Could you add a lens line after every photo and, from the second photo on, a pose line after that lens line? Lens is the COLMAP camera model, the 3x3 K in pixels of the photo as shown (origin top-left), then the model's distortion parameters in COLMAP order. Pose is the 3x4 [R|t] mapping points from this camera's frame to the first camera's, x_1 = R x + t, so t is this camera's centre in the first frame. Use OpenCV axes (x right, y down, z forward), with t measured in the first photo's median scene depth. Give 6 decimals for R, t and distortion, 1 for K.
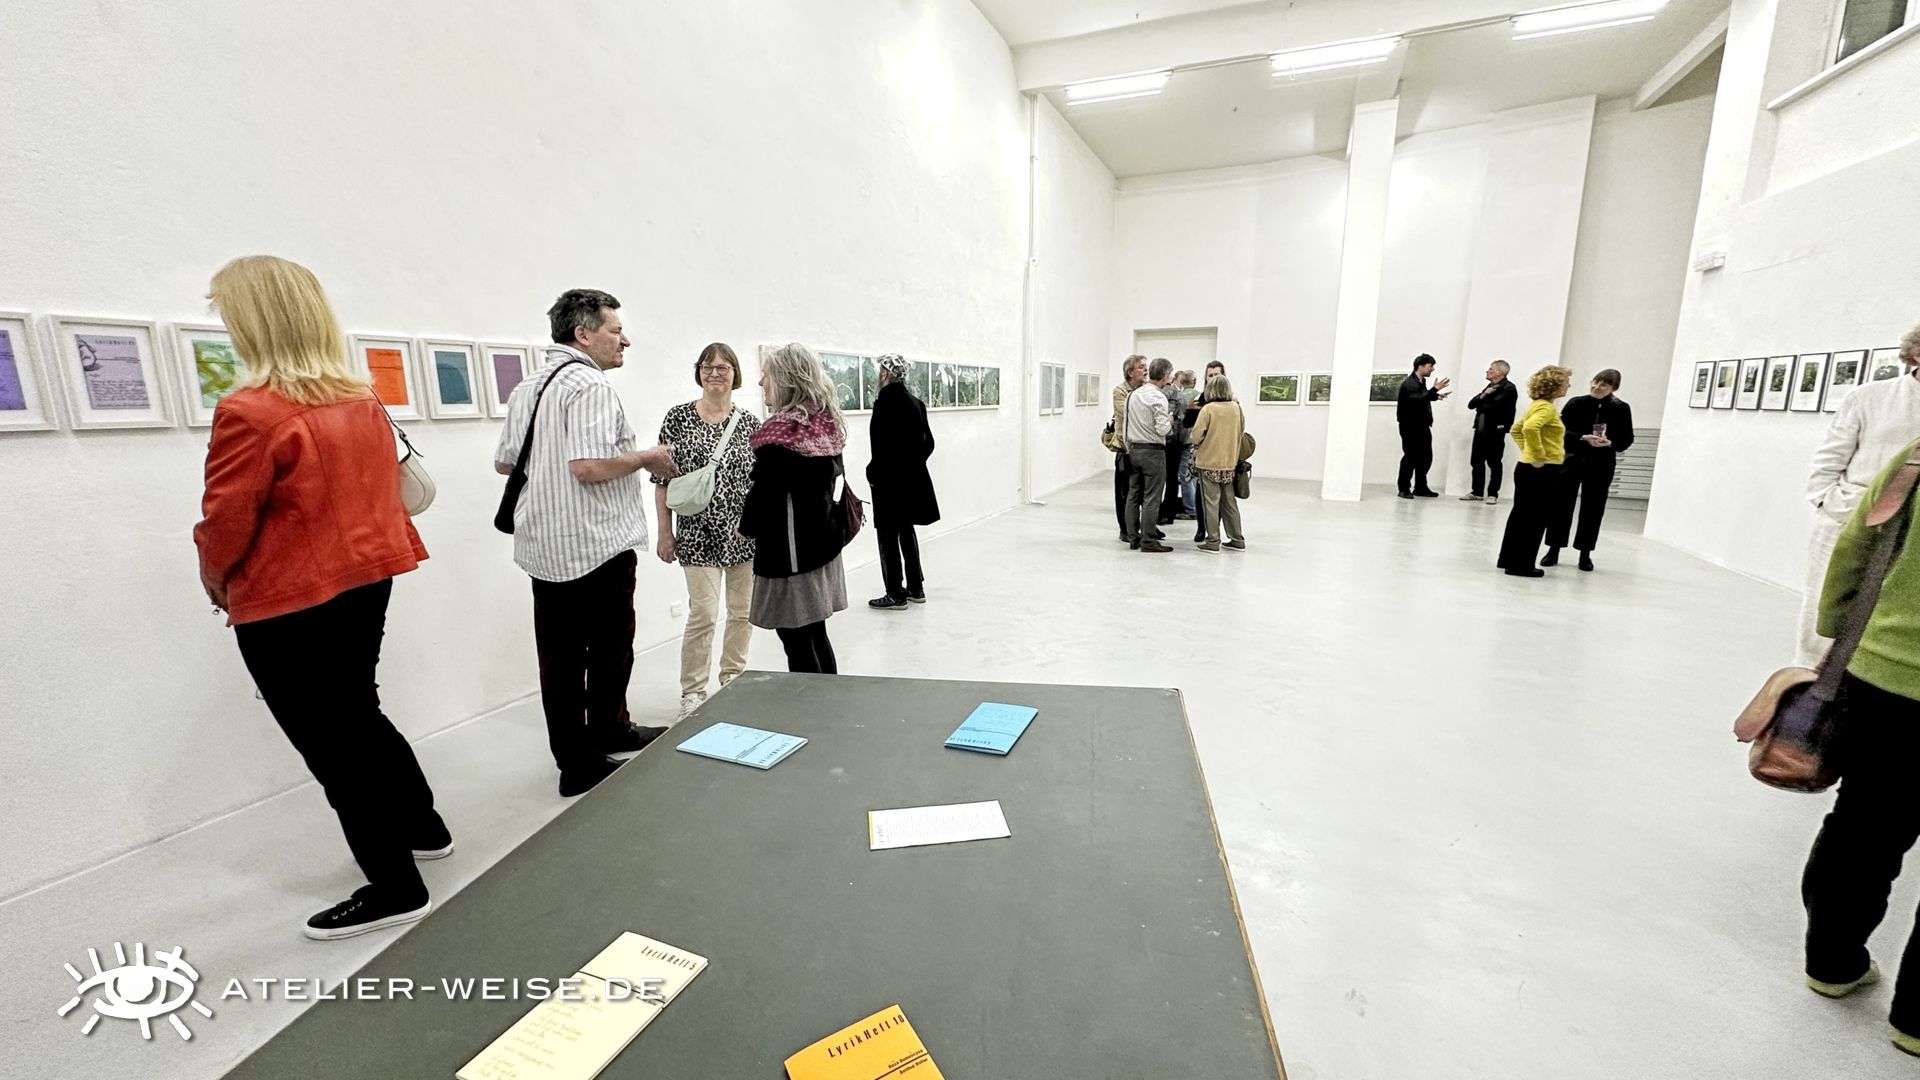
lens RADIAL K [[755.6, 0, 959.8], [0, 755.6, 540.8], [0, 0, 1]] dist [-0.008994, 0.000328]
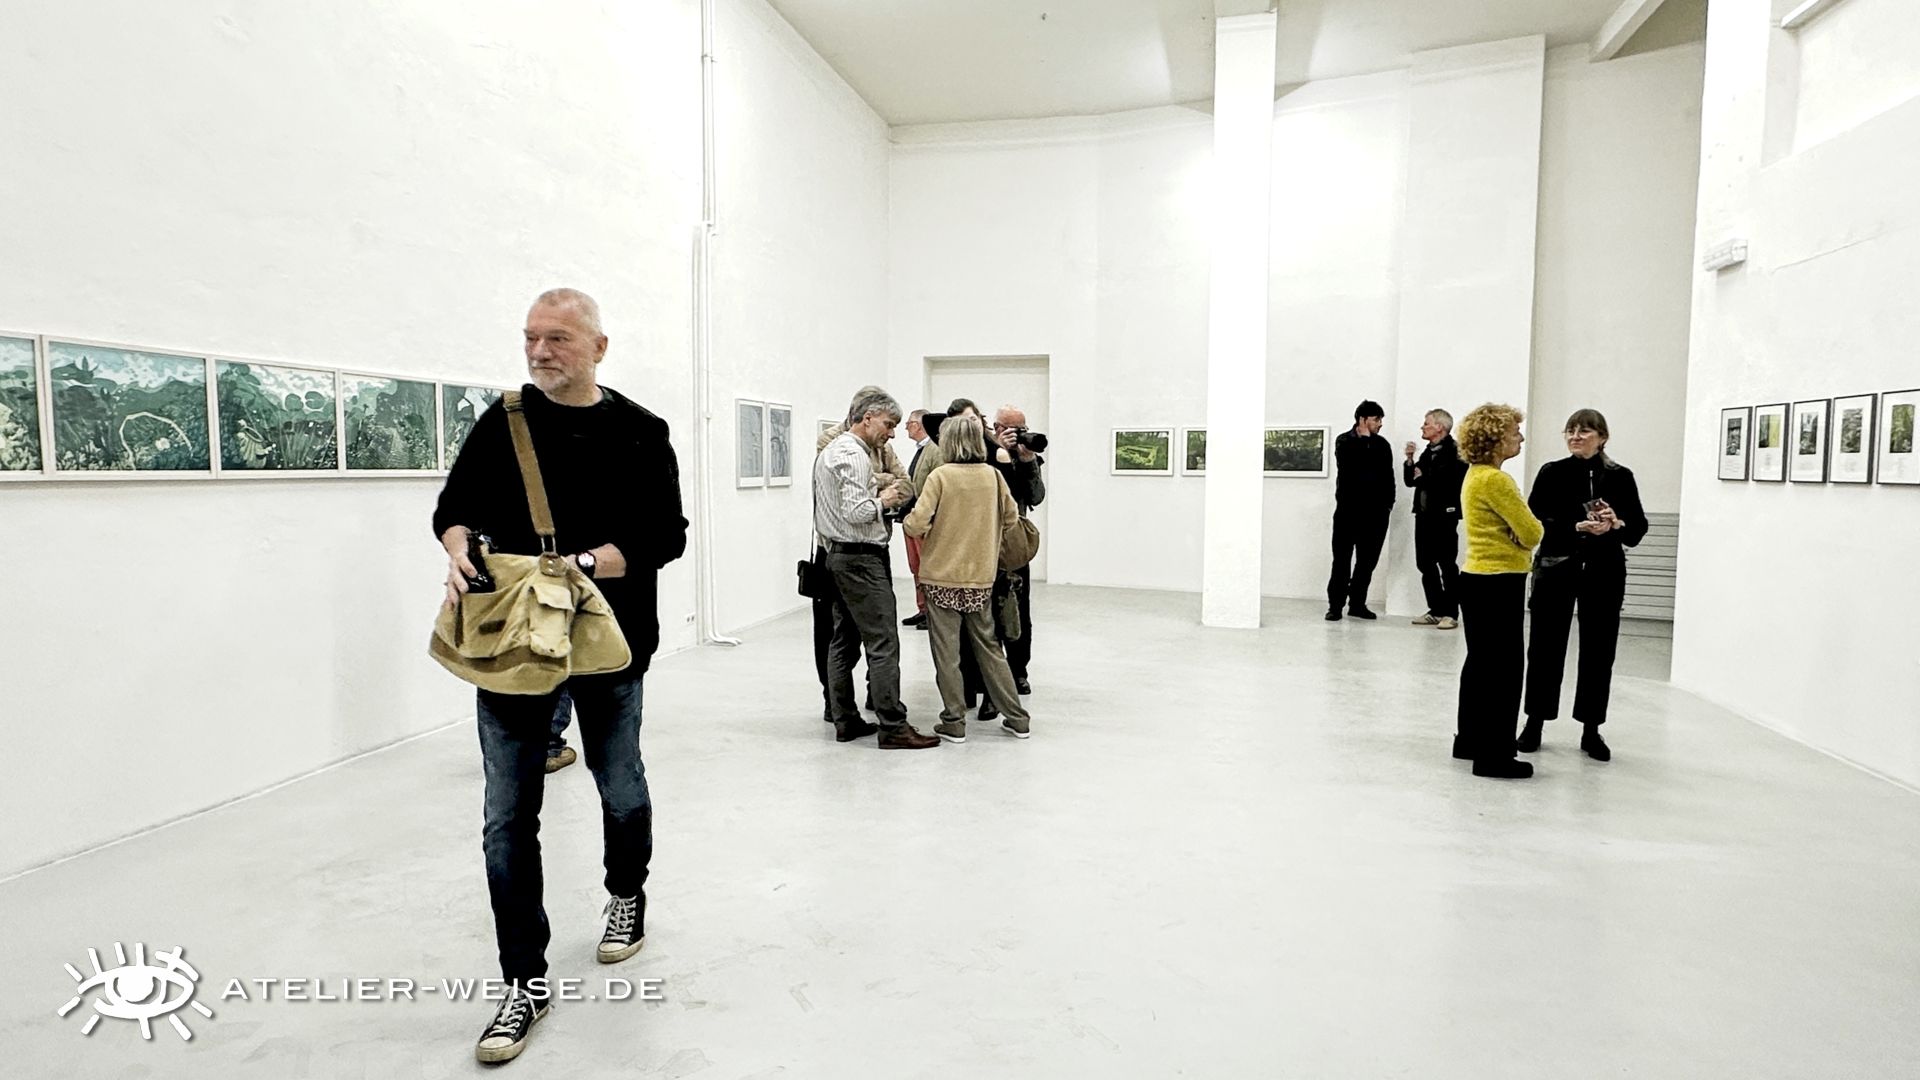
lens RADIAL K [[1090.4, 0, 965.7], [0, 1090.4, 541.3], [0, 0, 1]] dist [-0.003666, 0.000942]
pose [[0.982936, -0.001867, 0.183937, 0.183118], [0.023686, 0.992908, -0.116499, -0.035164], [-0.182415, 0.118868, 0.976010, 0.226756]]
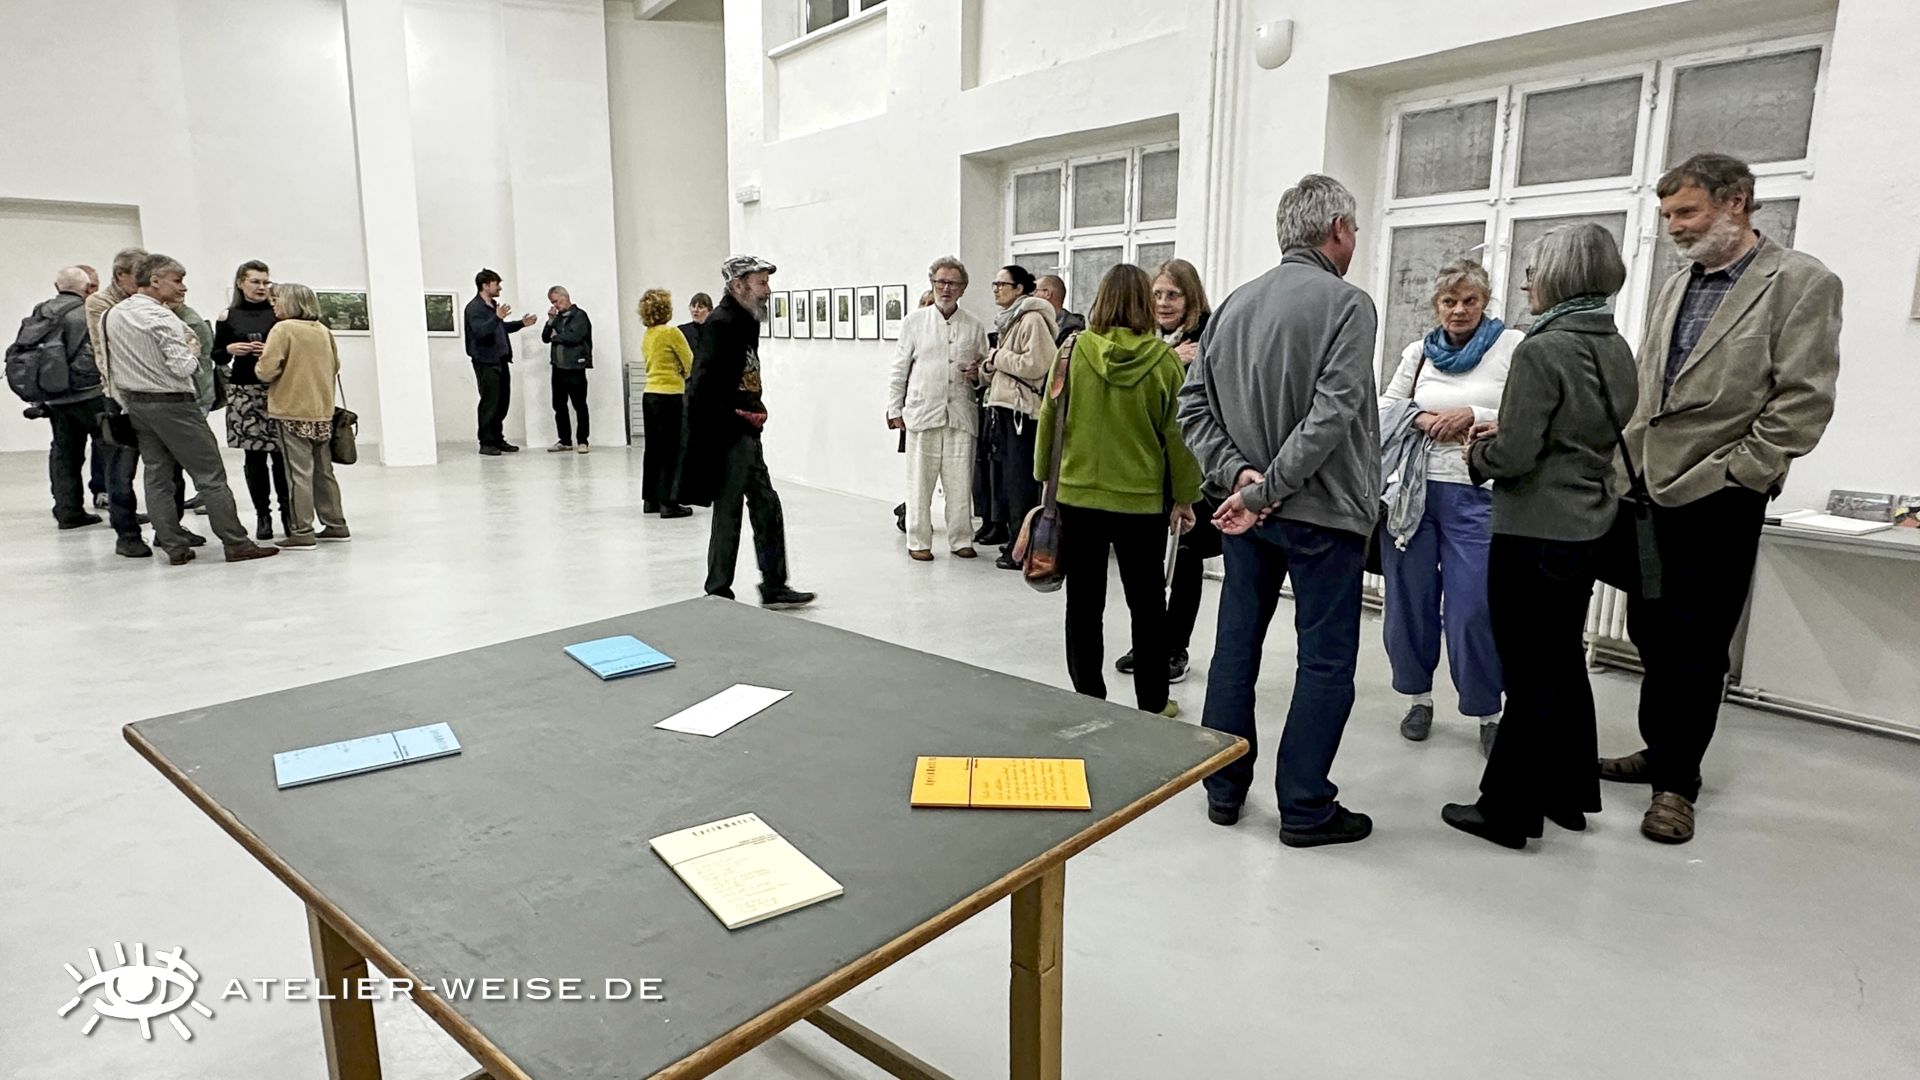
lens RADIAL K [[1090.4, 0, 947.6], [0, 1090.4, 553.4], [0, 0, 1]] dist [-0.003666, 0.000942]
pose [[0.526610, -0.157324, 0.835422, -0.173737], [0.148145, 0.984673, 0.092047, 0.014854], [-0.837099, 0.075291, 0.541846, -0.005500]]
